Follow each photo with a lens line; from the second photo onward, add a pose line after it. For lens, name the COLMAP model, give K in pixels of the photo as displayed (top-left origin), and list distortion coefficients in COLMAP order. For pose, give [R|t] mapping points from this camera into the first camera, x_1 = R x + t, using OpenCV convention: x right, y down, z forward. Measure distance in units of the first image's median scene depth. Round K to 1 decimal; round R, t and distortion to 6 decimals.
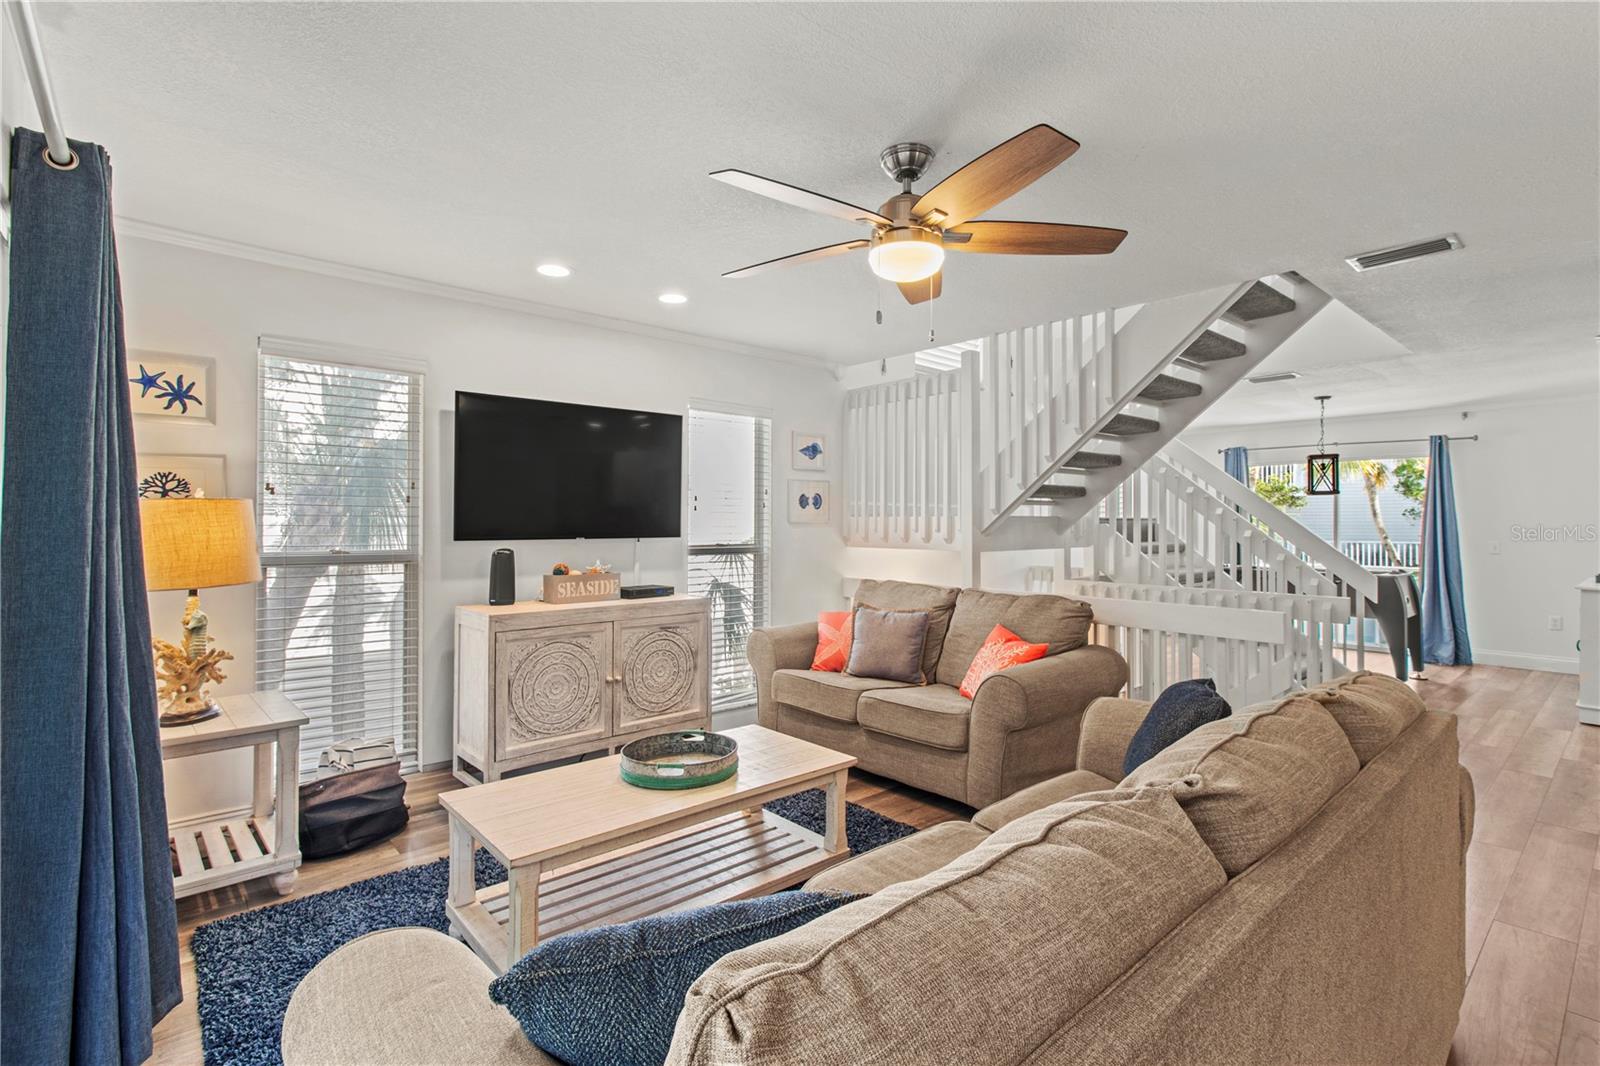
lens RADIAL K [[754.2, 0, 846.5], [0, 754.2, 512.5], [0, 0, 1]] dist [0.000707, 0.000786]
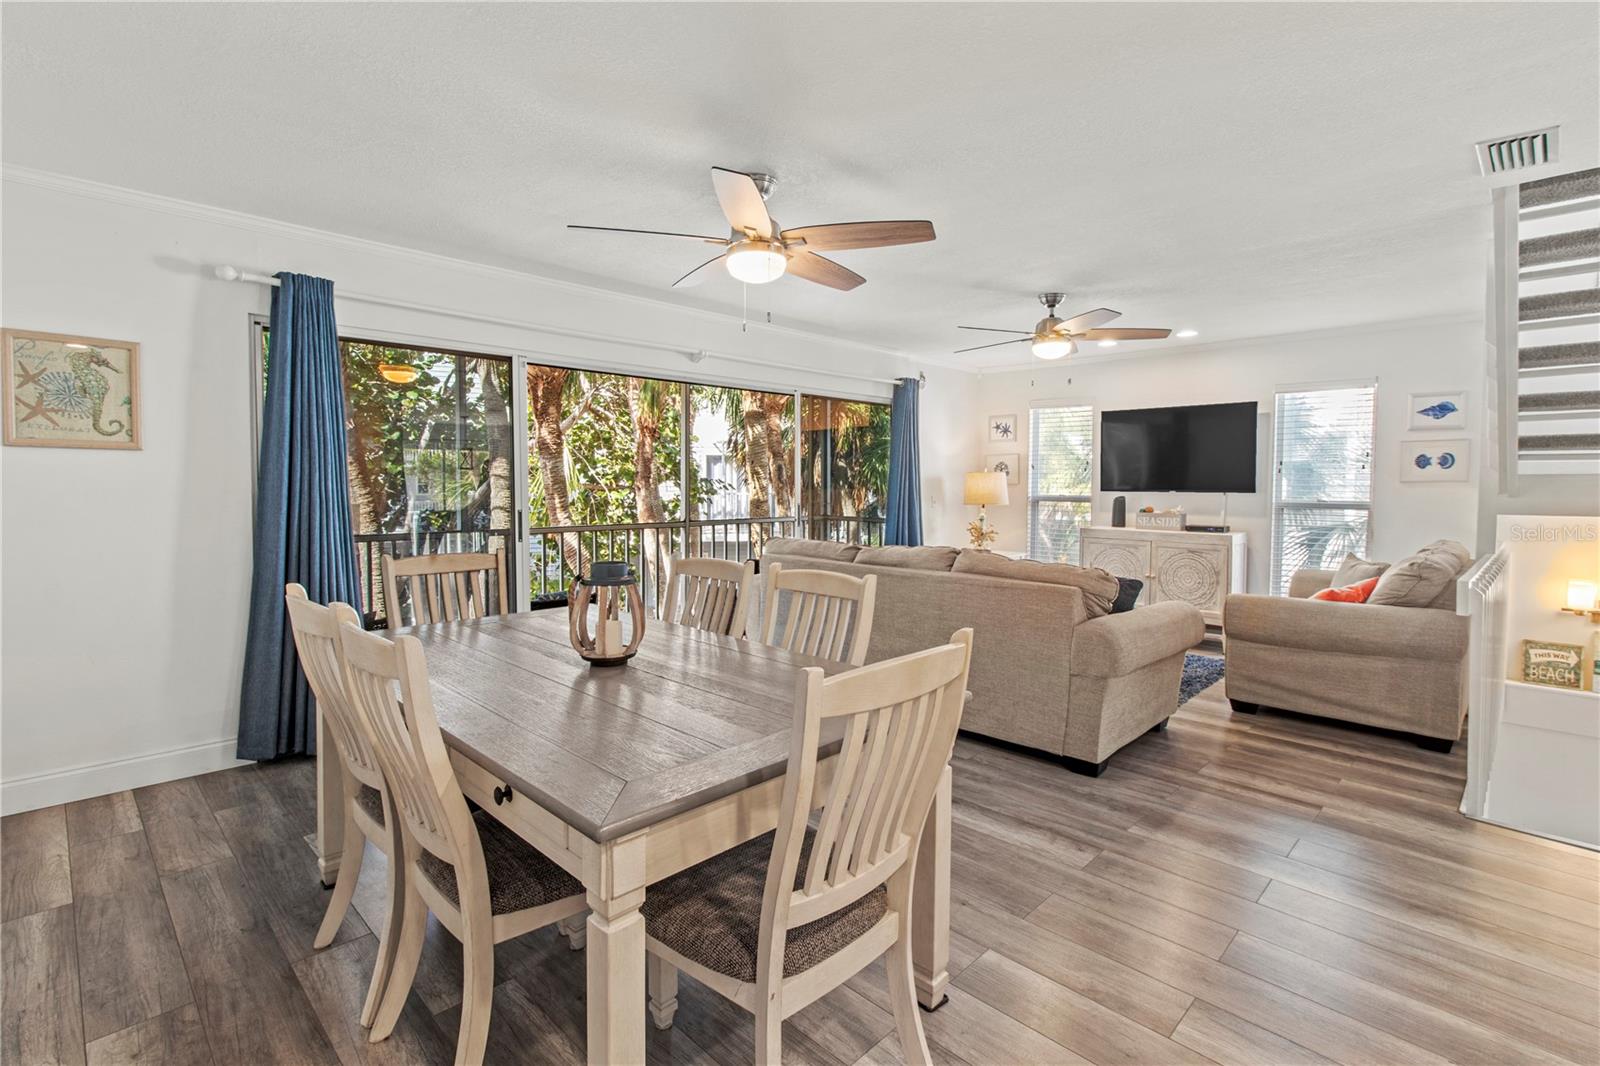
lens RADIAL K [[754.2, 0, 805.2], [0, 754.2, 511.8], [0, 0, 1]] dist [0.000707, 0.000786]
pose [[0.039603, 0.038760, -0.998463, 1.218437], [0.008015, 0.999203, 0.039107, 0.008514], [0.999183, -0.009552, 0.039261, 0.166431]]
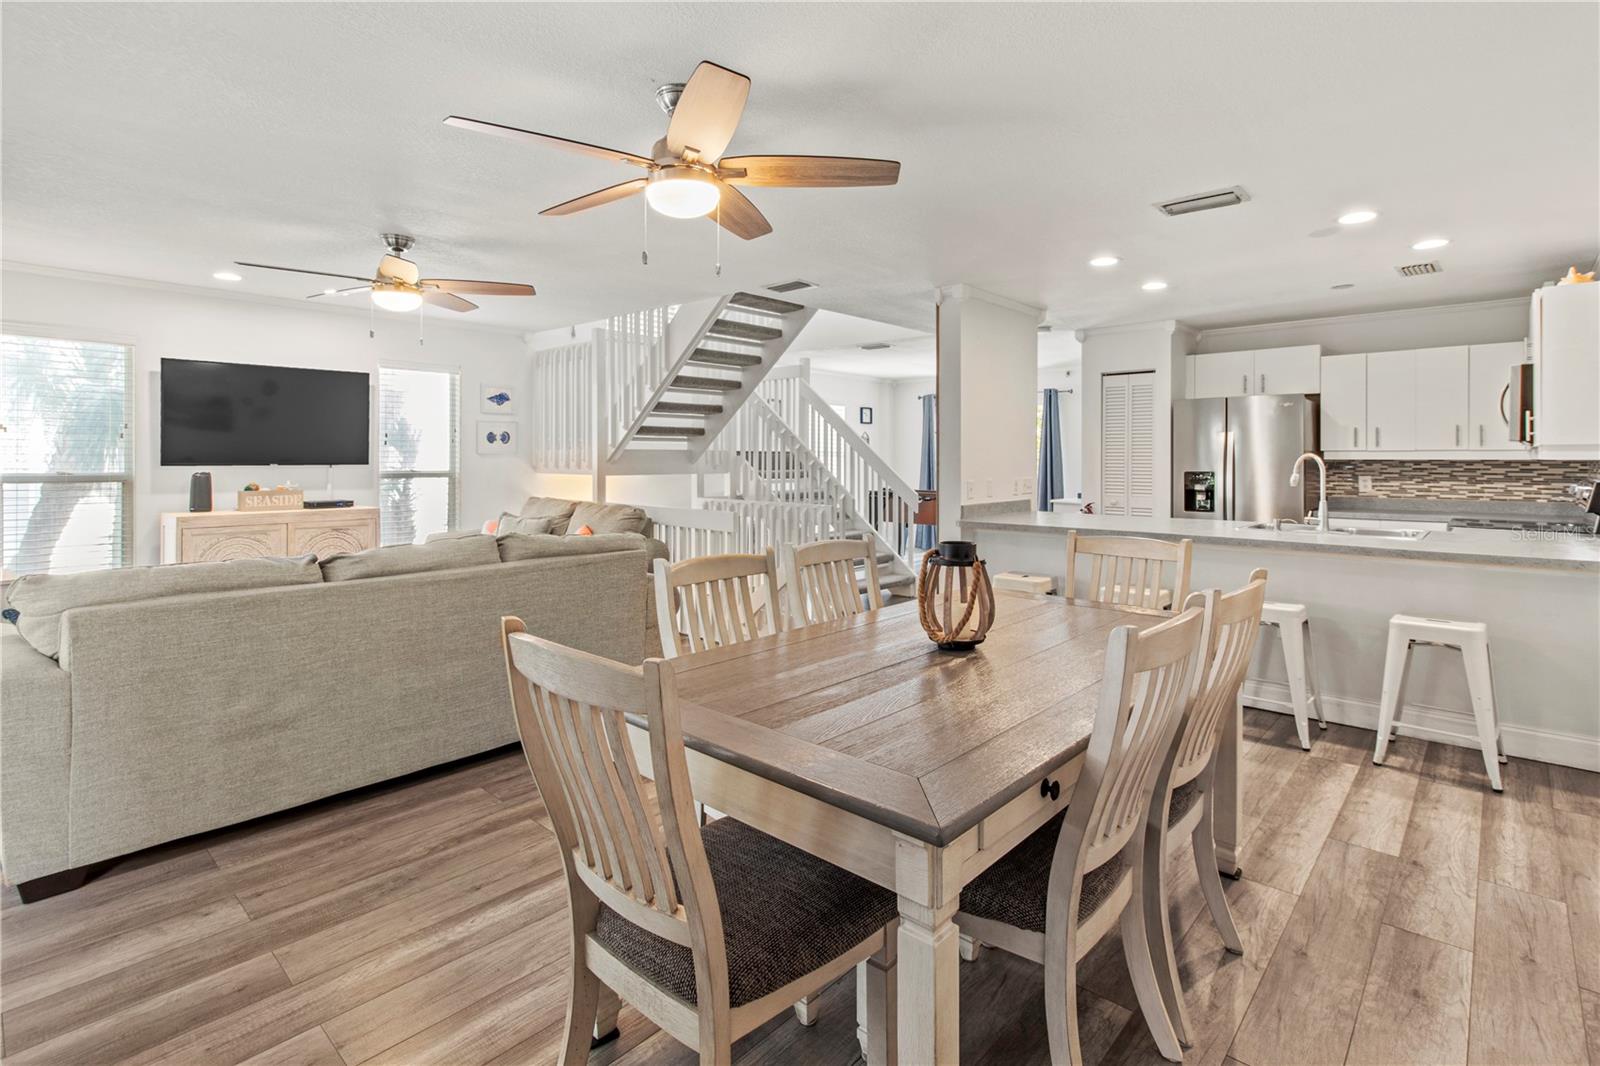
lens RADIAL K [[754.2, 0, 836.8], [0, 754.2, 462.4], [0, 0, 1]] dist [0.000707, 0.000786]
pose [[0.994695, 0.001101, 0.102864, 0.527490], [-0.003321, 0.999765, 0.021412, -0.002907], [-0.102816, -0.021640, 0.994465, -0.469470]]
